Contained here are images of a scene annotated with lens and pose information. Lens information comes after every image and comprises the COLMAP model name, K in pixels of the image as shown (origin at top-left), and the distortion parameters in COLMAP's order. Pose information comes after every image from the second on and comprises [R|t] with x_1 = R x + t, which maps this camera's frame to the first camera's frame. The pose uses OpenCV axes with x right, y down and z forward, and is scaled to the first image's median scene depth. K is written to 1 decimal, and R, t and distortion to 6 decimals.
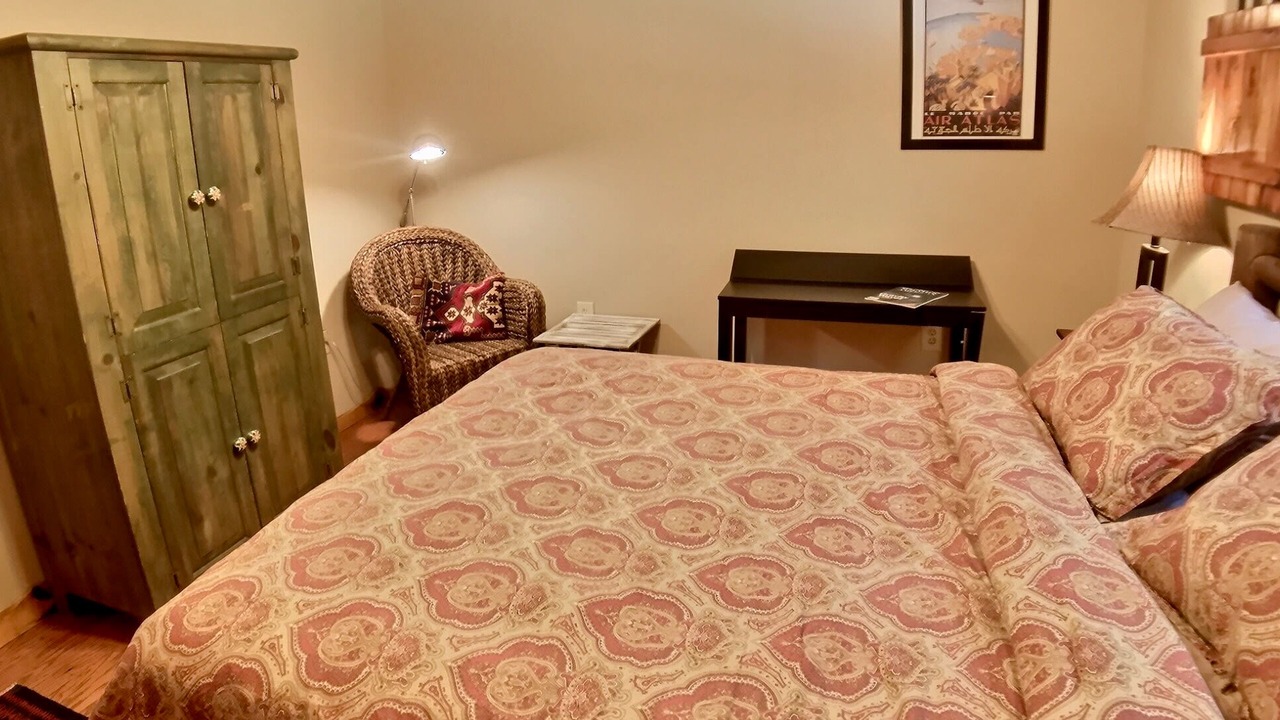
lens RADIAL K [[734.0, 0, 638.2], [0, 734.0, 320.9], [0, 0, 1]] dist [-0.147687, 0.031357]
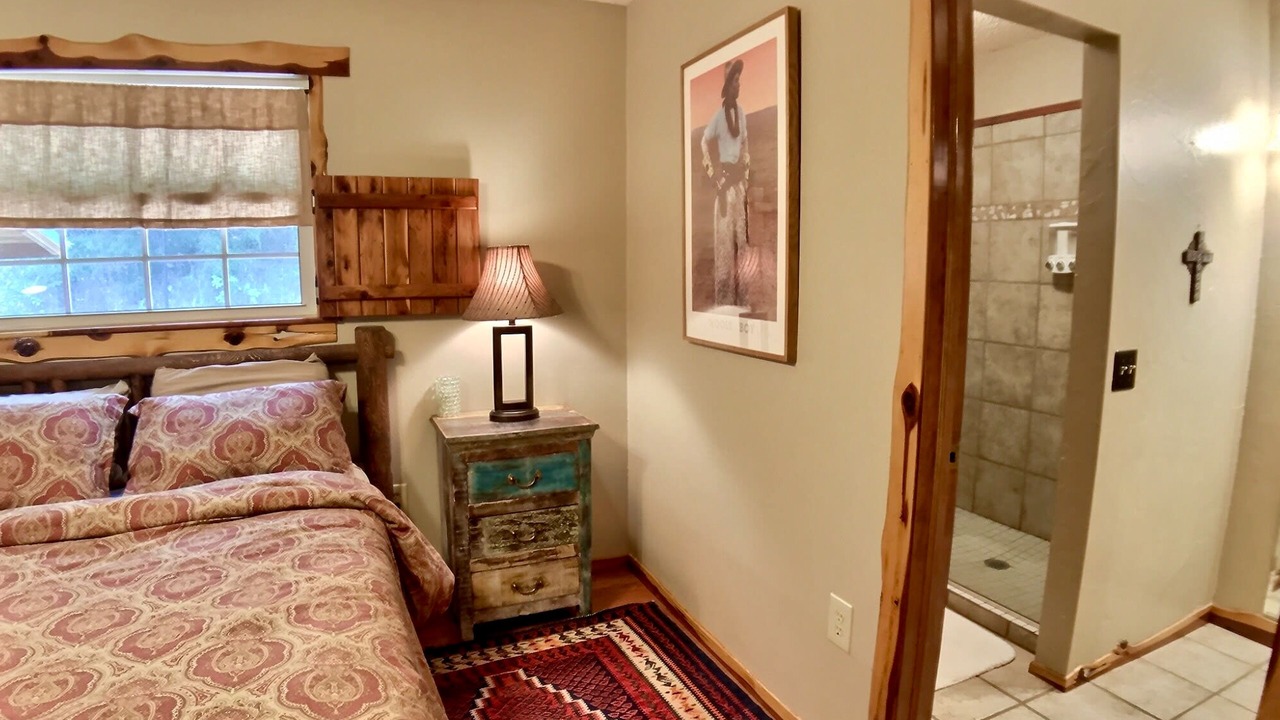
lens RADIAL K [[715.3, 0, 648.3], [0, 715.3, 357.8], [0, 0, 1]] dist [-0.137738, 0.025336]
pose [[-0.656918, -0.066378, 0.751034, -0.549414], [0.235407, 0.928261, 0.287948, -0.078331], [-0.716270, 0.365957, -0.594166, 0.396499]]
